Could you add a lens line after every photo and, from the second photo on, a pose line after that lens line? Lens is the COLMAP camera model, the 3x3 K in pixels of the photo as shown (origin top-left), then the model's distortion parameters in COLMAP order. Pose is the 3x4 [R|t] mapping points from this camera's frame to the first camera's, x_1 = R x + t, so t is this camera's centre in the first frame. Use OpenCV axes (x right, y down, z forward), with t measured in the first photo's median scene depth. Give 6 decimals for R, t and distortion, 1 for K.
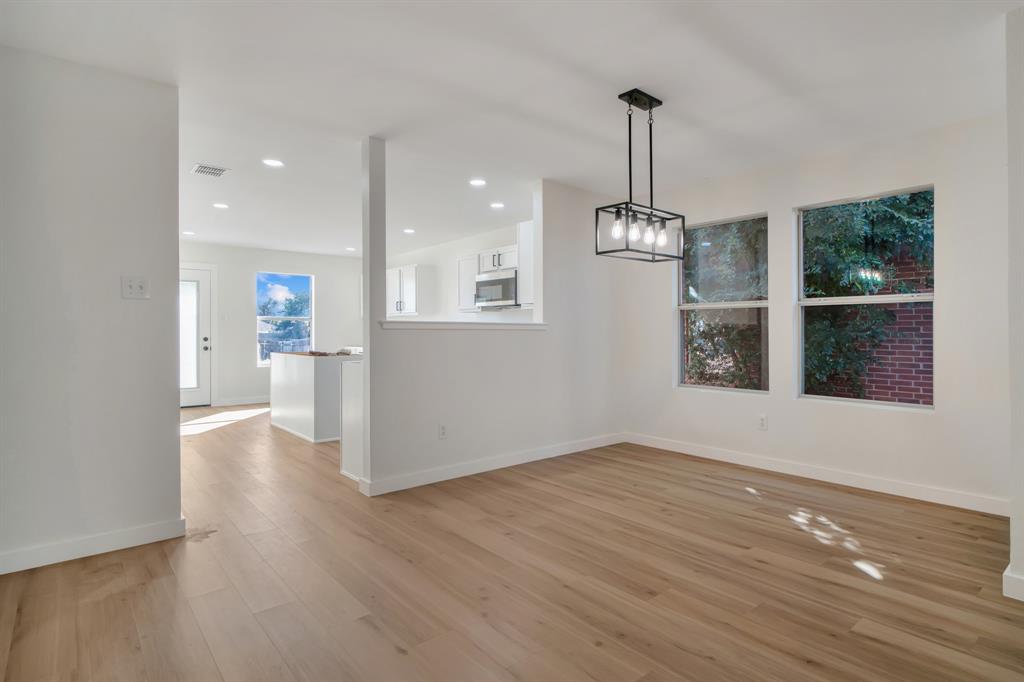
lens RADIAL K [[535.6, 0, 511.0], [0, 535.6, 333.2], [0, 0, 1]] dist [-0.000500, -0.000519]
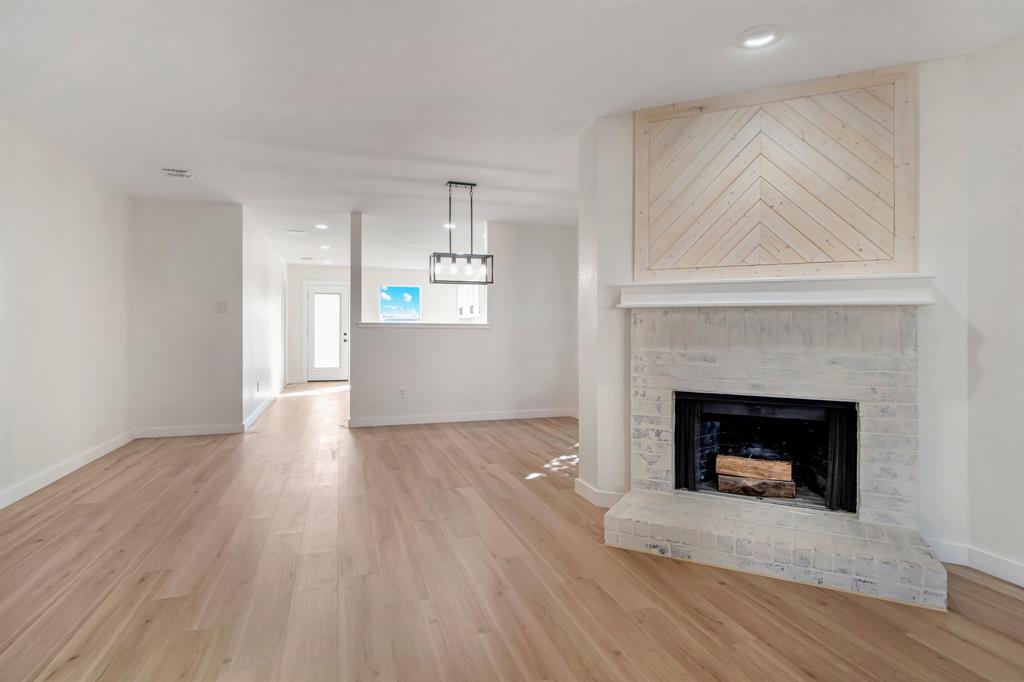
lens RADIAL K [[541.3, 0, 512.3], [0, 541.3, 330.2], [0, 0, 1]] dist [-0.002227, -0.000096]
pose [[0.926541, 0.005761, -0.376151, 0.825921], [-0.006842, 0.999975, -0.001537, -0.000162], [0.376133, 0.003998, 0.926557, -0.369831]]
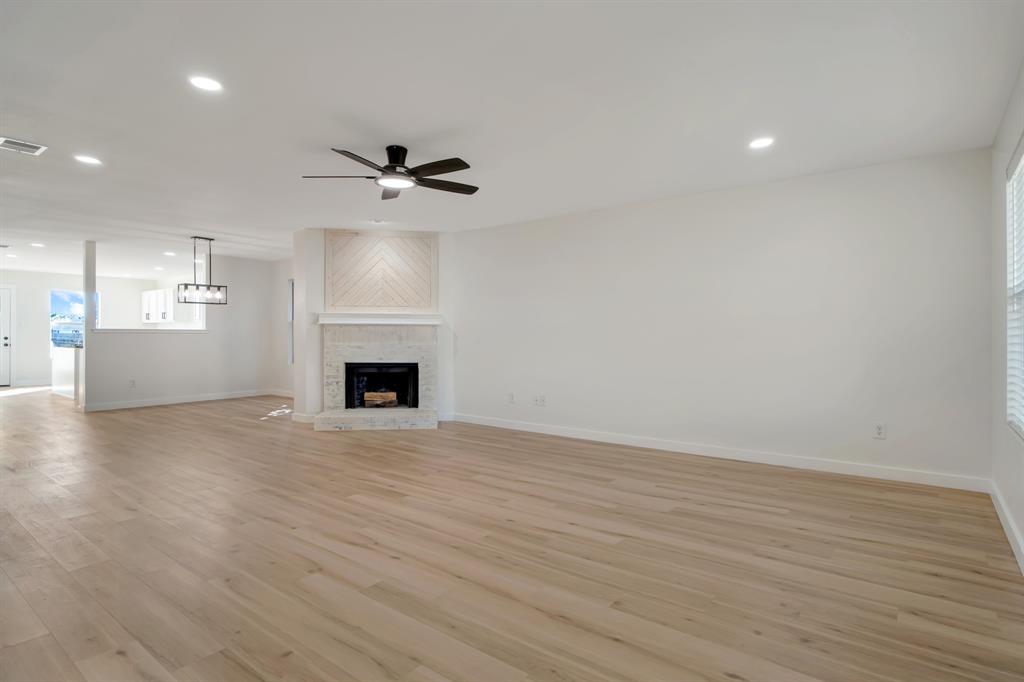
lens RADIAL K [[535.6, 0, 511.0], [0, 535.6, 333.2], [0, 0, 1]] dist [-0.000500, -0.000519]
pose [[0.977388, 0.003334, 0.211425, 0.909221], [-0.002828, 0.999992, -0.002697, -0.004644], [-0.211433, 0.002038, 0.977390, -1.385299]]
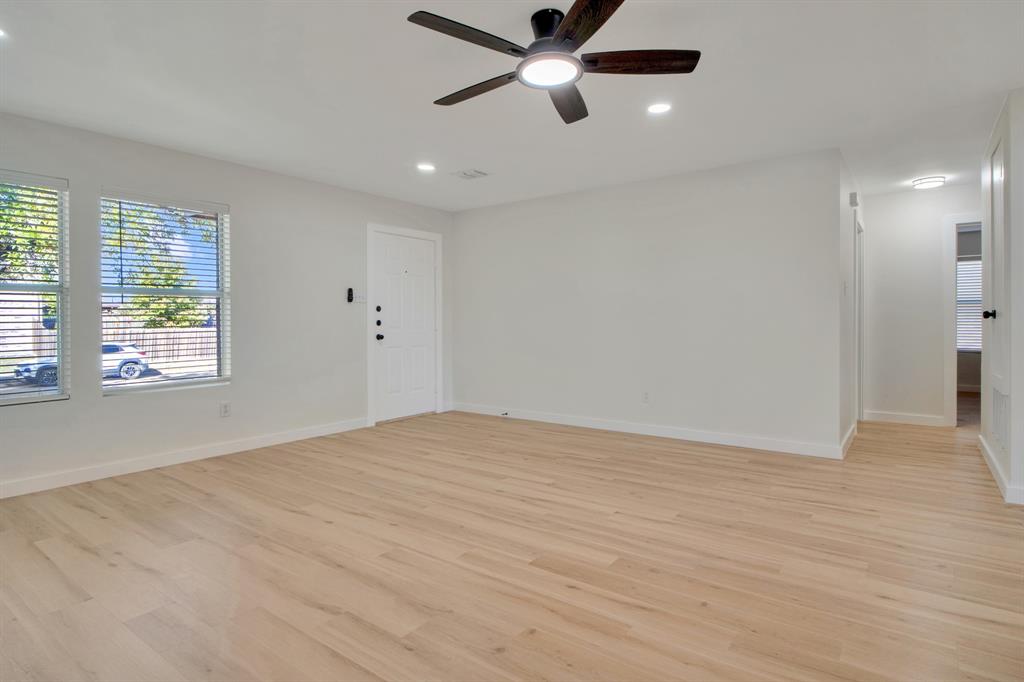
lens RADIAL K [[541.3, 0, 512.3], [0, 541.3, 330.2], [0, 0, 1]] dist [-0.002227, -0.000096]
pose [[-0.972601, 0.012391, -0.232150, 1.106615], [0.009233, 0.999850, 0.014683, 0.001264], [0.232297, 0.012137, -0.972569, 0.289440]]
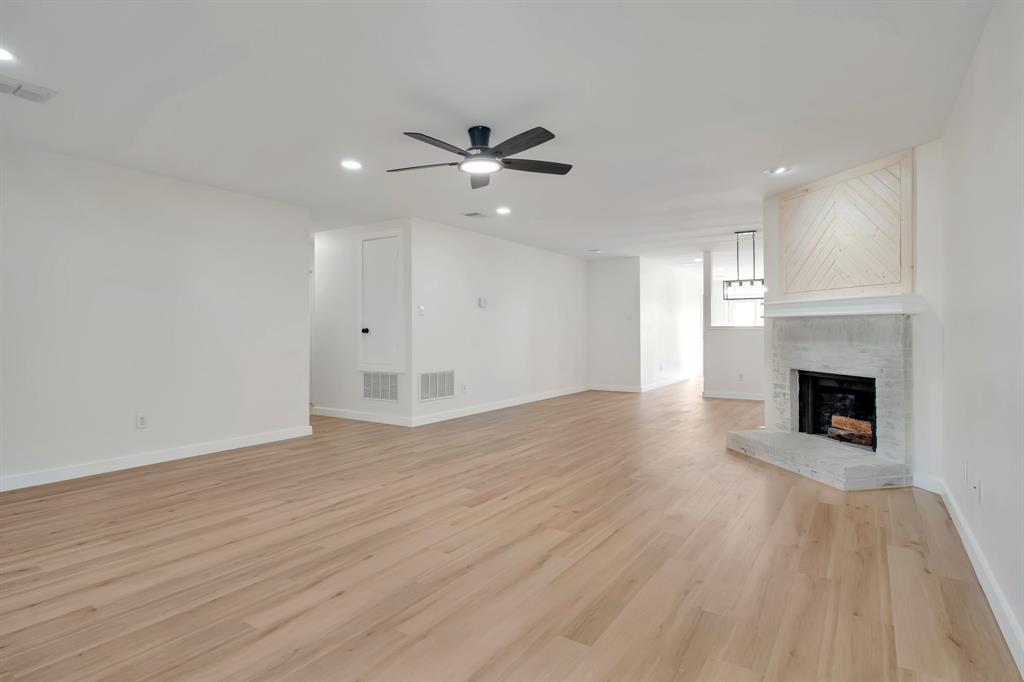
lens RADIAL K [[535.6, 0, 511.0], [0, 535.6, 333.2], [0, 0, 1]] dist [-0.000500, -0.000519]
pose [[0.279655, 0.005241, -0.960086, 1.840775], [0.001075, 0.999983, 0.005772, -0.006818], [0.960100, -0.002646, 0.279645, -0.544458]]
